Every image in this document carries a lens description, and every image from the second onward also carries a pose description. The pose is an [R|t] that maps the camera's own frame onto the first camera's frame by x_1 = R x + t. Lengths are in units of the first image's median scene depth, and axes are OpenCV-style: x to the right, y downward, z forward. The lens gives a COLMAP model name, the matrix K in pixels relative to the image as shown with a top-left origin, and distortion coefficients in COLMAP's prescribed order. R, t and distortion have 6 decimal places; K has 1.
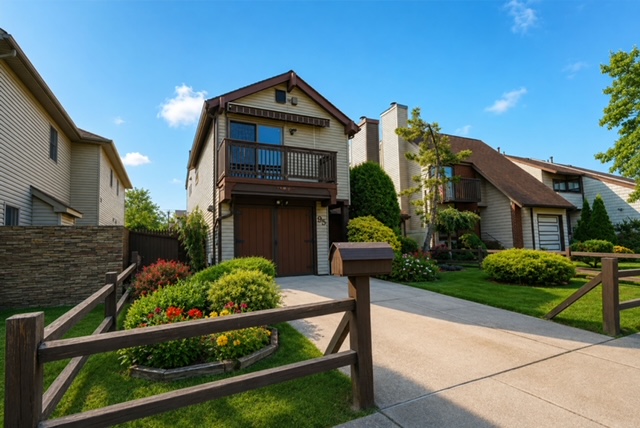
lens RADIAL K [[317.0, 0, 322.5], [0, 317.0, 219.9], [0, 0, 1]] dist [0.000008, 0.000090]
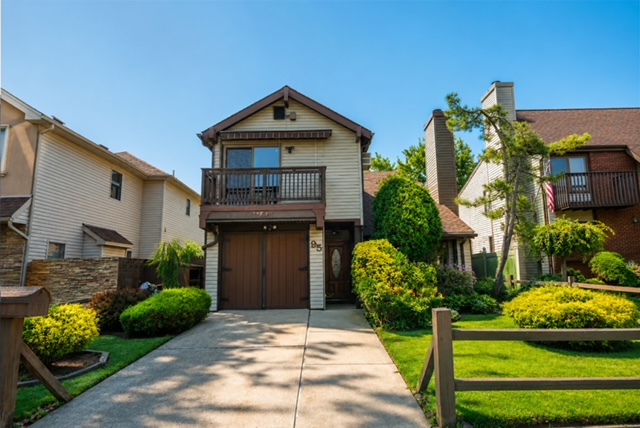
lens RADIAL K [[374.6, 0, 320.0], [0, 374.6, 214.0], [0, 0, 1]] dist [0.050637, 0.000057]
pose [[0.897362, -0.061614, -0.436973, 0.458904], [0.029739, 0.996397, -0.079421, -0.002558], [0.440292, 0.058274, 0.895961, 0.073625]]
